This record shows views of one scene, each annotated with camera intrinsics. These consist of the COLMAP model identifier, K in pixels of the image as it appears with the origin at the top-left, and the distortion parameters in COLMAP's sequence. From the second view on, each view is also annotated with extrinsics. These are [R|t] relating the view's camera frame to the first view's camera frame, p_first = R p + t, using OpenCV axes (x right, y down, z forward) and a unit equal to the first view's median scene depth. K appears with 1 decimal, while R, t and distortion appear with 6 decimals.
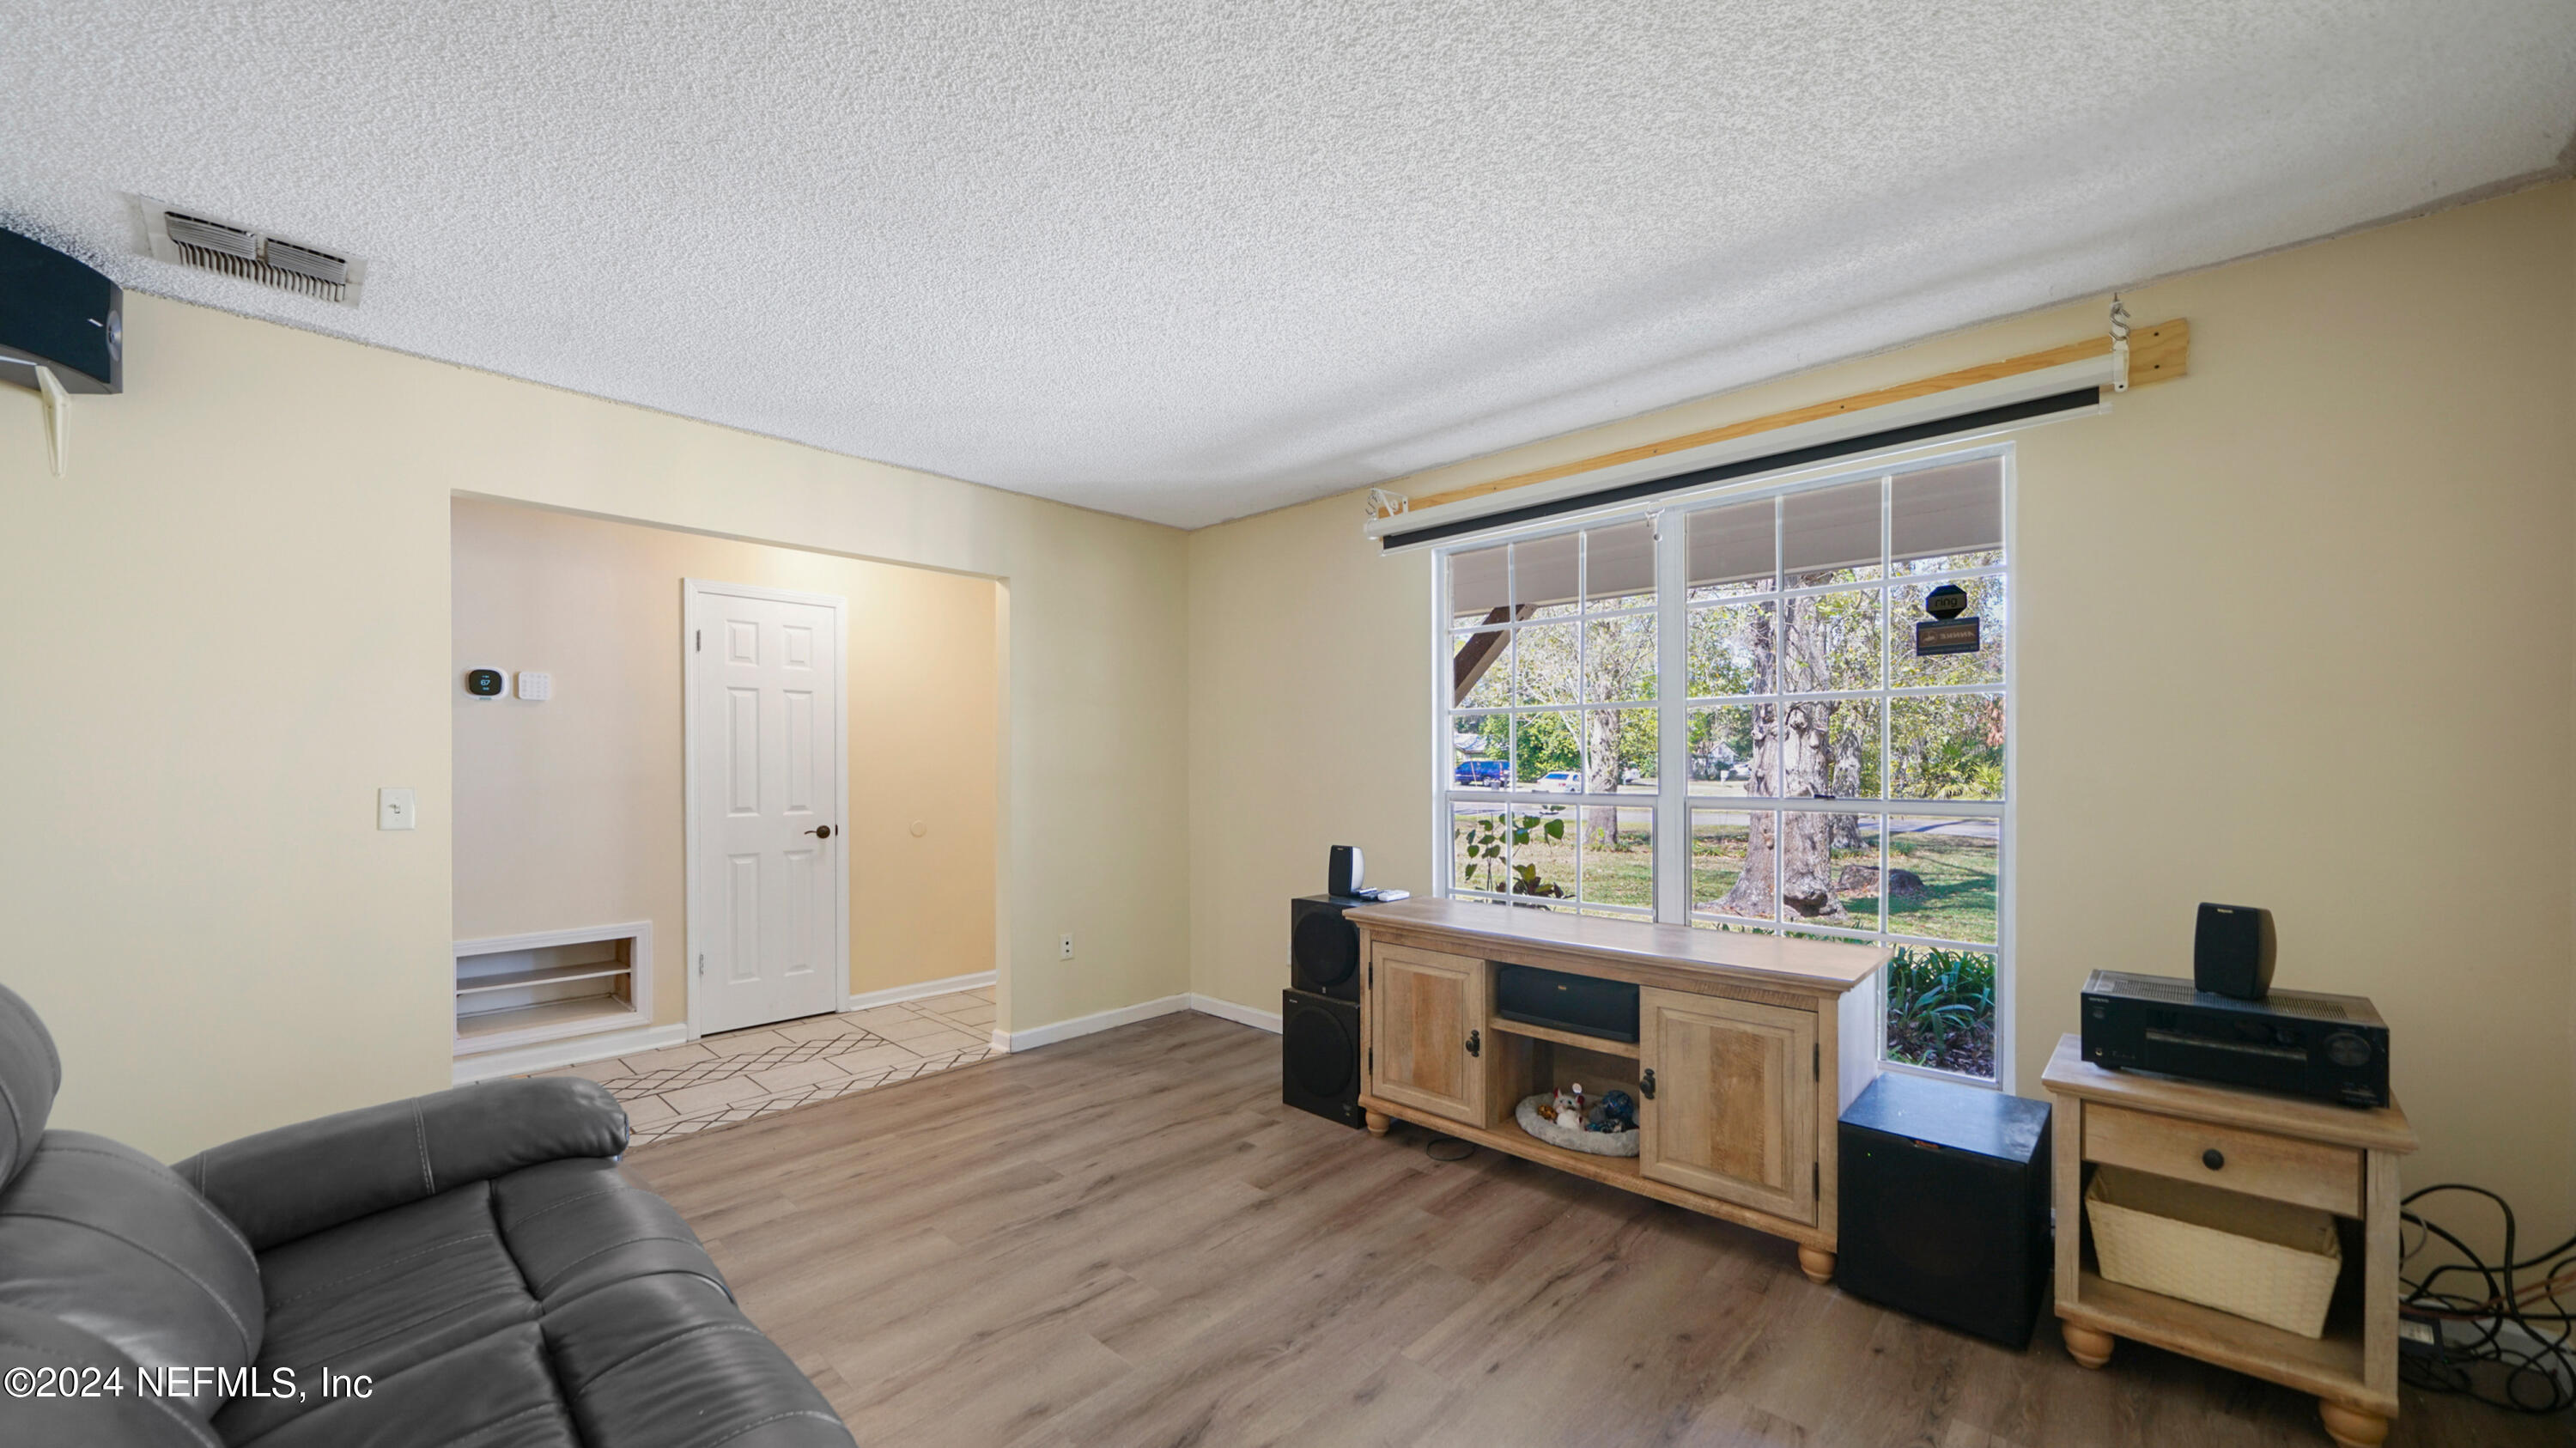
lens RADIAL K [[954.0, 0, 1258.1], [0, 954.0, 767.4], [0, 0, 1]] dist [-0.003403, -0.000522]
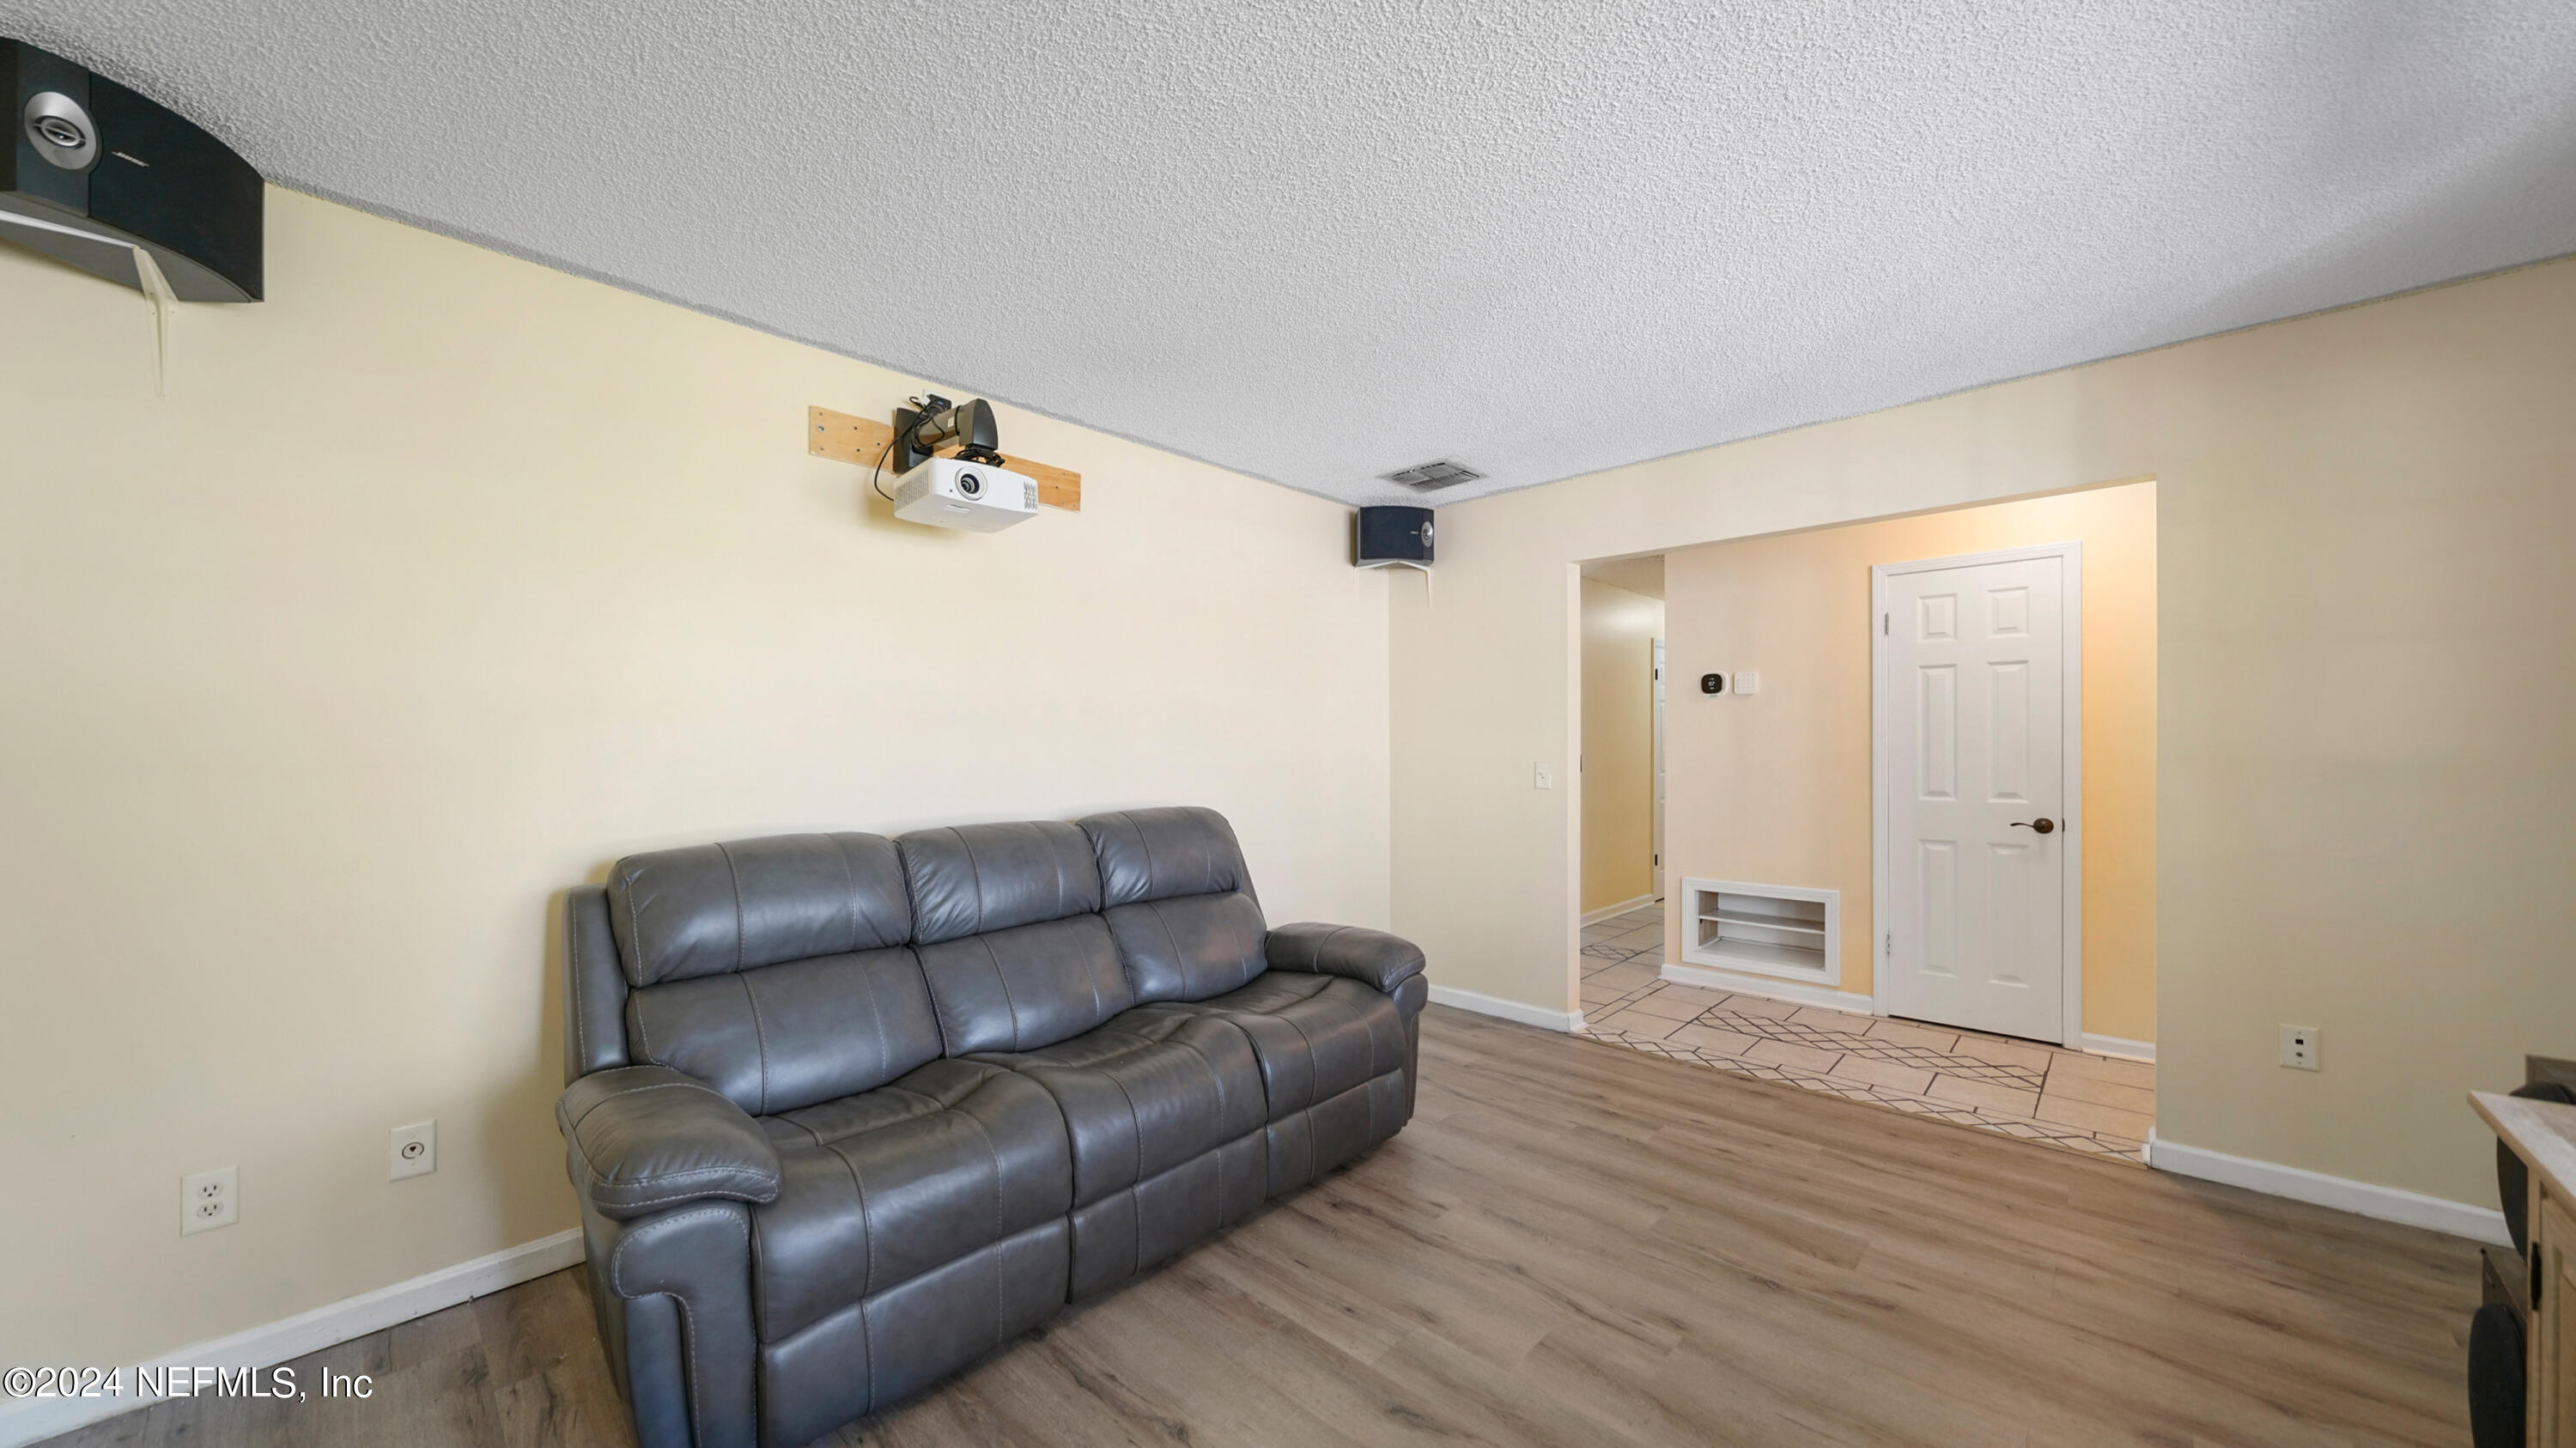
lens RADIAL K [[899.4, 0, 1281.1], [0, 899.4, 748.9], [0, 0, 1]] dist [-0.001854, -0.000079]
pose [[0.009048, 0.003975, -0.999951, 0.397081], [0.001496, 0.999991, 0.003989, -0.005452], [0.999958, -0.001532, 0.009042, 0.383165]]
